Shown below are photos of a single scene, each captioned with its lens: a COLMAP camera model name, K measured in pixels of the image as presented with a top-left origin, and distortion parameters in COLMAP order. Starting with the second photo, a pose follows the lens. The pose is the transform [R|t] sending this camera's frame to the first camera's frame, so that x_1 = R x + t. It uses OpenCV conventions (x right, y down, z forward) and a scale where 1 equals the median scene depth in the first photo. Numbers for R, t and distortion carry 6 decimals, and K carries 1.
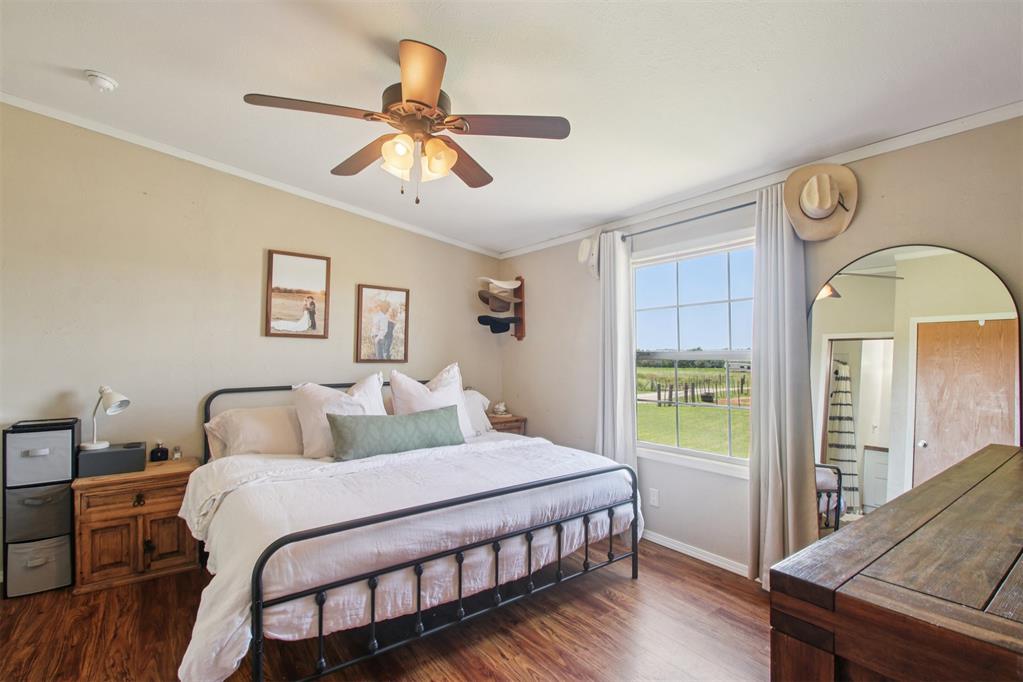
lens RADIAL K [[486.4, 0, 510.1], [0, 486.4, 332.9], [0, 0, 1]] dist [0.002937, -0.000566]
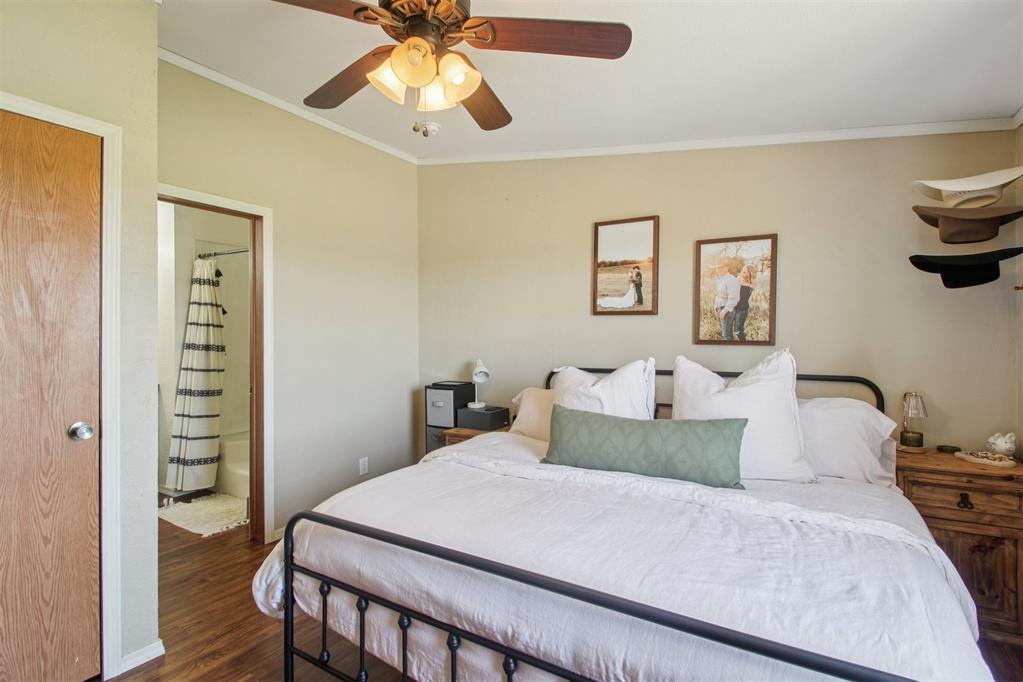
lens RADIAL K [[486.4, 0, 510.1], [0, 486.4, 332.9], [0, 0, 1]] dist [0.002937, -0.000566]
pose [[0.369461, -0.008166, -0.929210, 0.302411], [0.046606, 0.998866, 0.009753, 0.023339], [0.928077, -0.046910, 0.369423, 0.474338]]
